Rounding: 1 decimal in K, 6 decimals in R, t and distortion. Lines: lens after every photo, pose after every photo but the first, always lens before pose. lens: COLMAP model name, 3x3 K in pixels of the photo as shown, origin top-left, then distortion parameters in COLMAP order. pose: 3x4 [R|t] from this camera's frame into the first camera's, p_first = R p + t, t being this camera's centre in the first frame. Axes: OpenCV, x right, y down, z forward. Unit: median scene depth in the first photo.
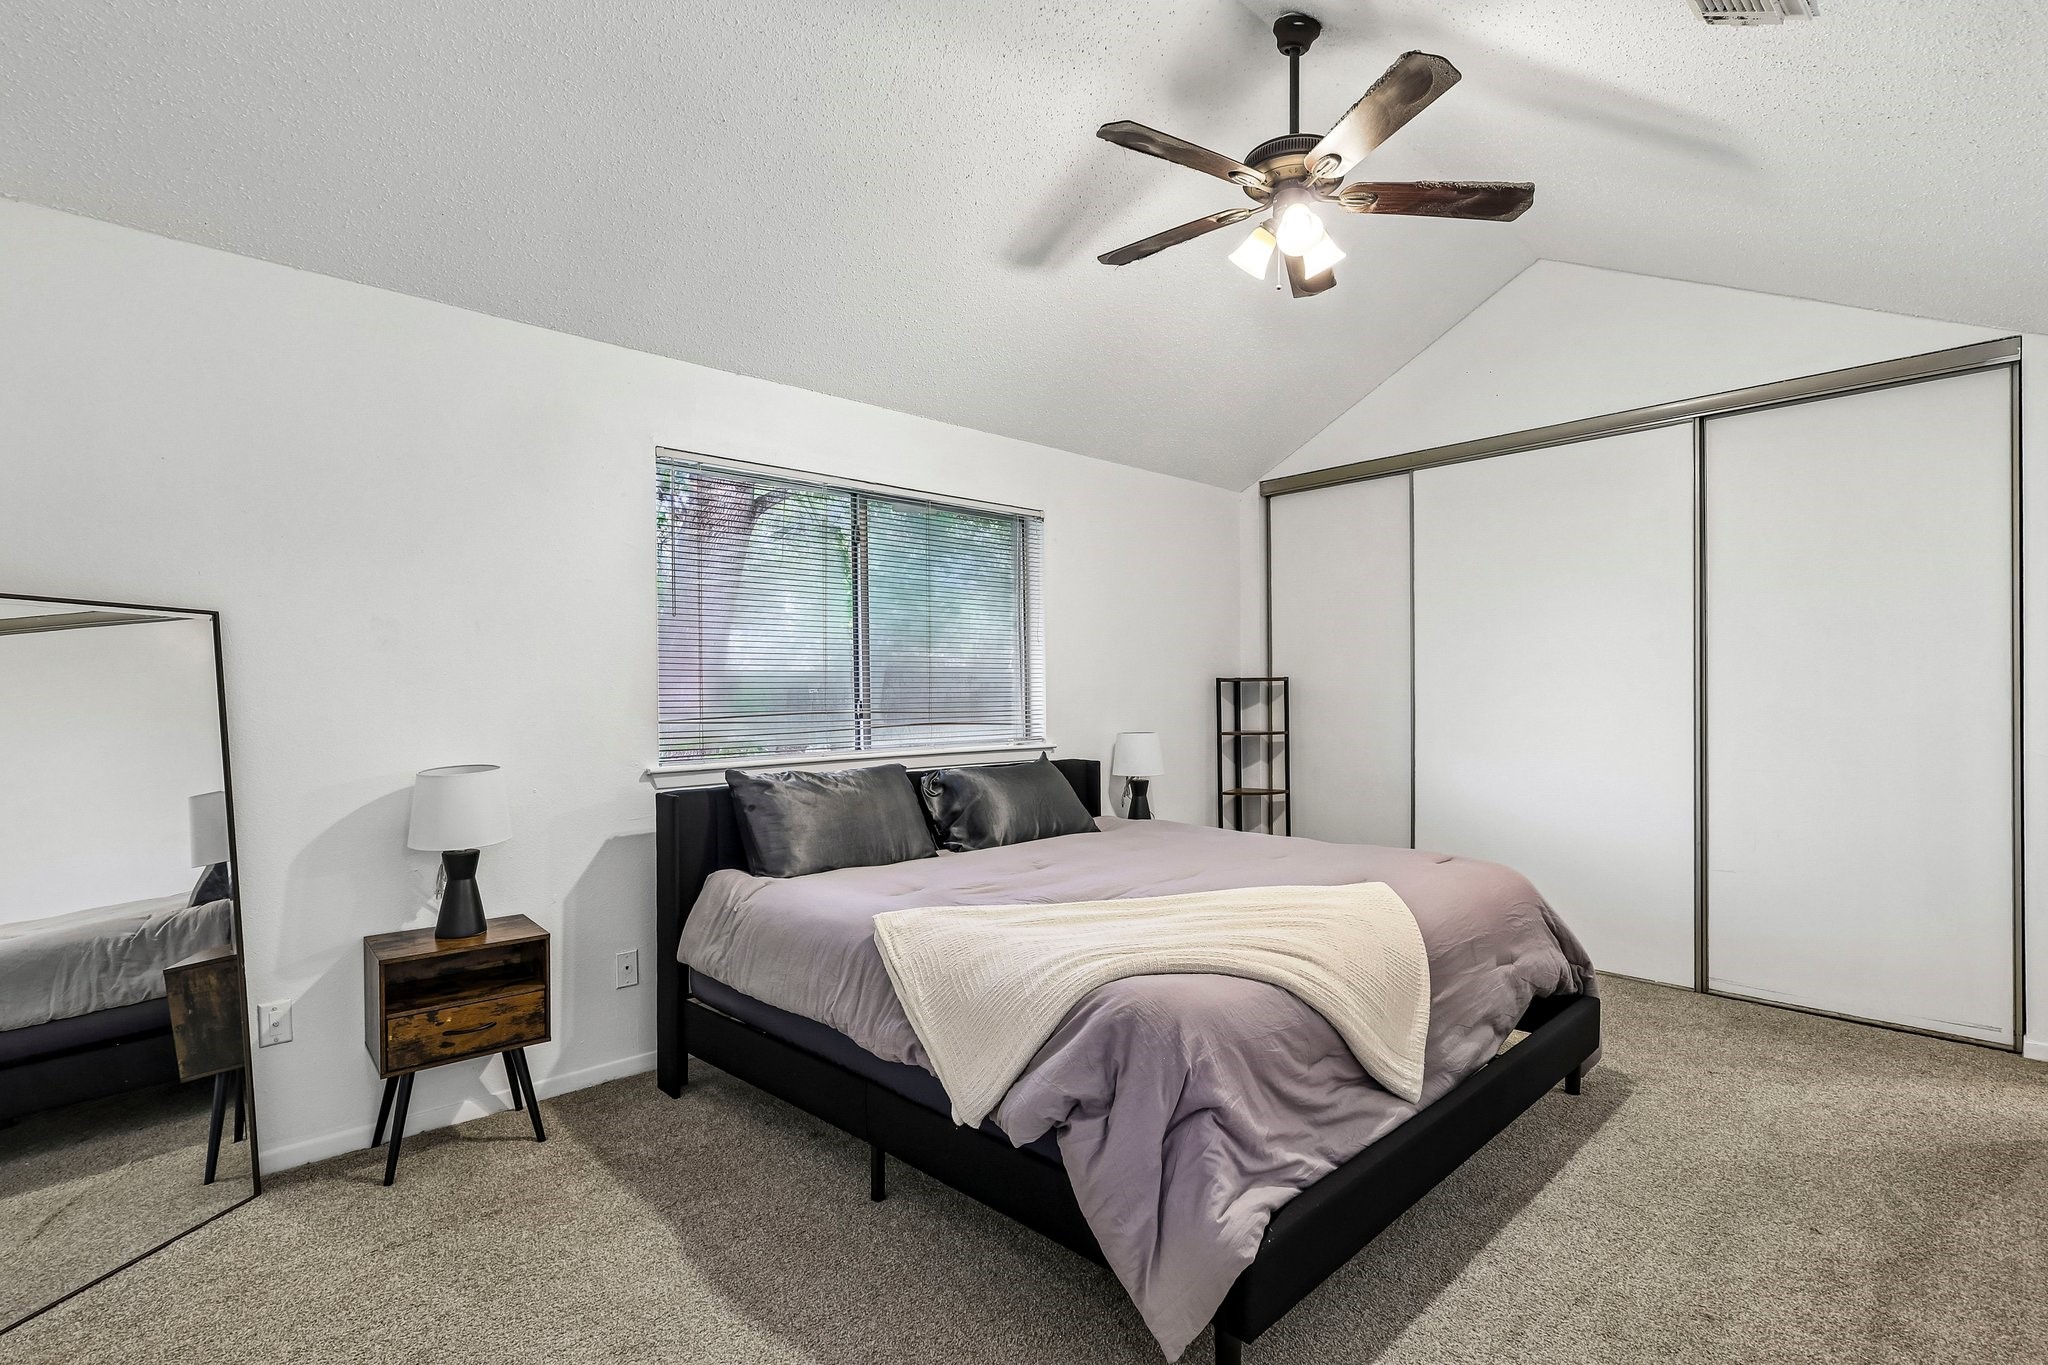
lens RADIAL K [[956.6, 0, 1018.1], [0, 956.6, 691.6], [0, 0, 1]] dist [-0.000117, 0.000034]
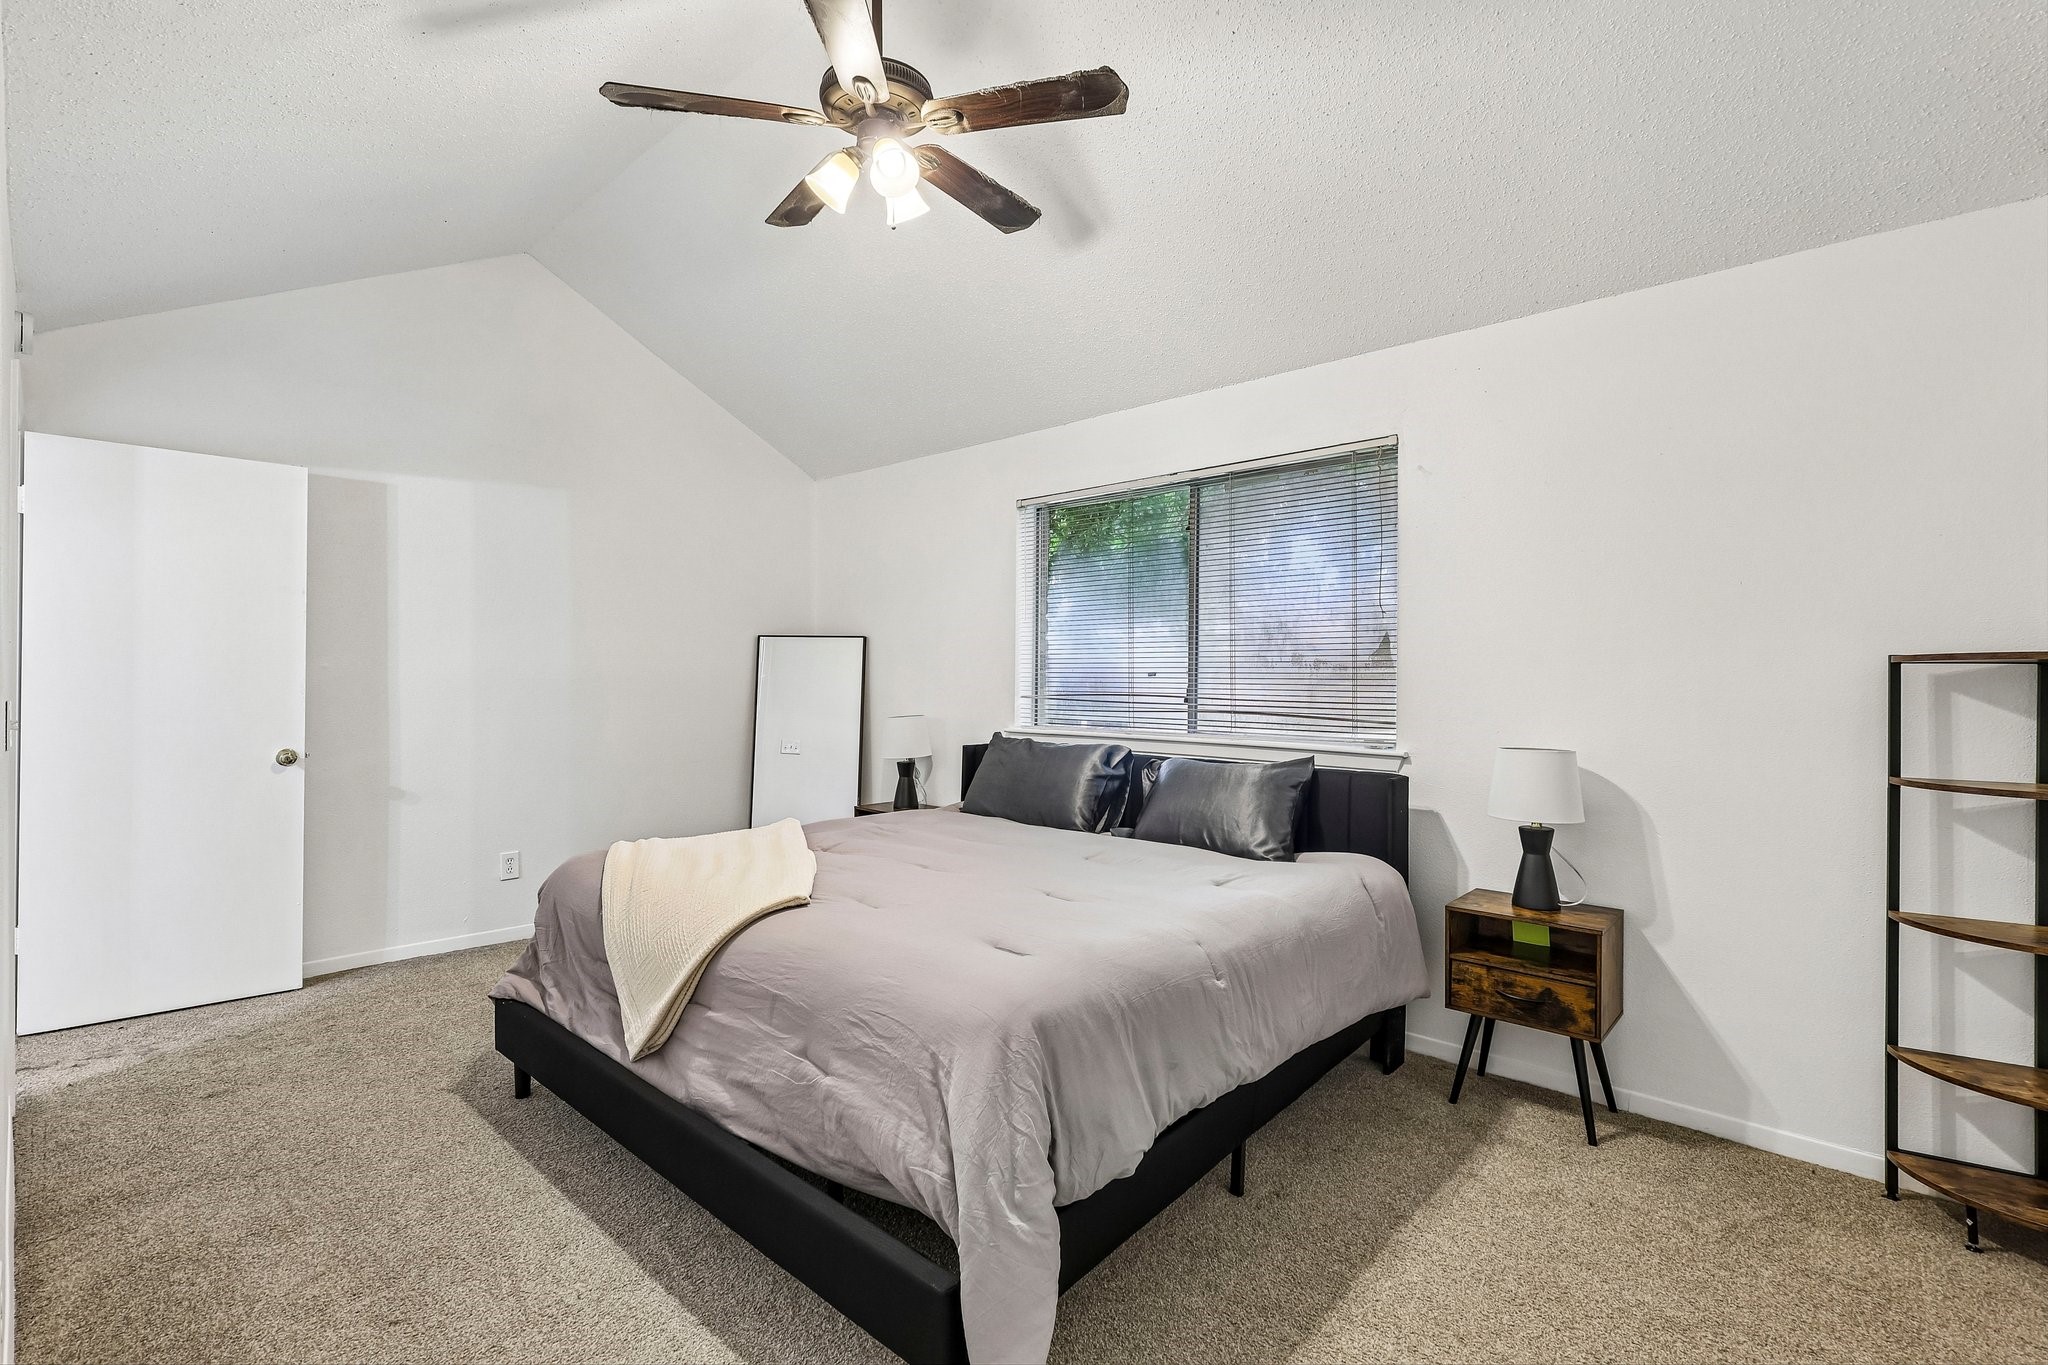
lens RADIAL K [[943.5, 0, 1029.3], [0, 943.5, 669.5], [0, 0, 1]] dist [-0.000223, -0.000023]
pose [[0.073823, 0.001958, -0.997269, 0.809597], [-0.007591, 0.999970, 0.001402, -0.007302], [0.997242, 0.007467, 0.073835, 0.734930]]
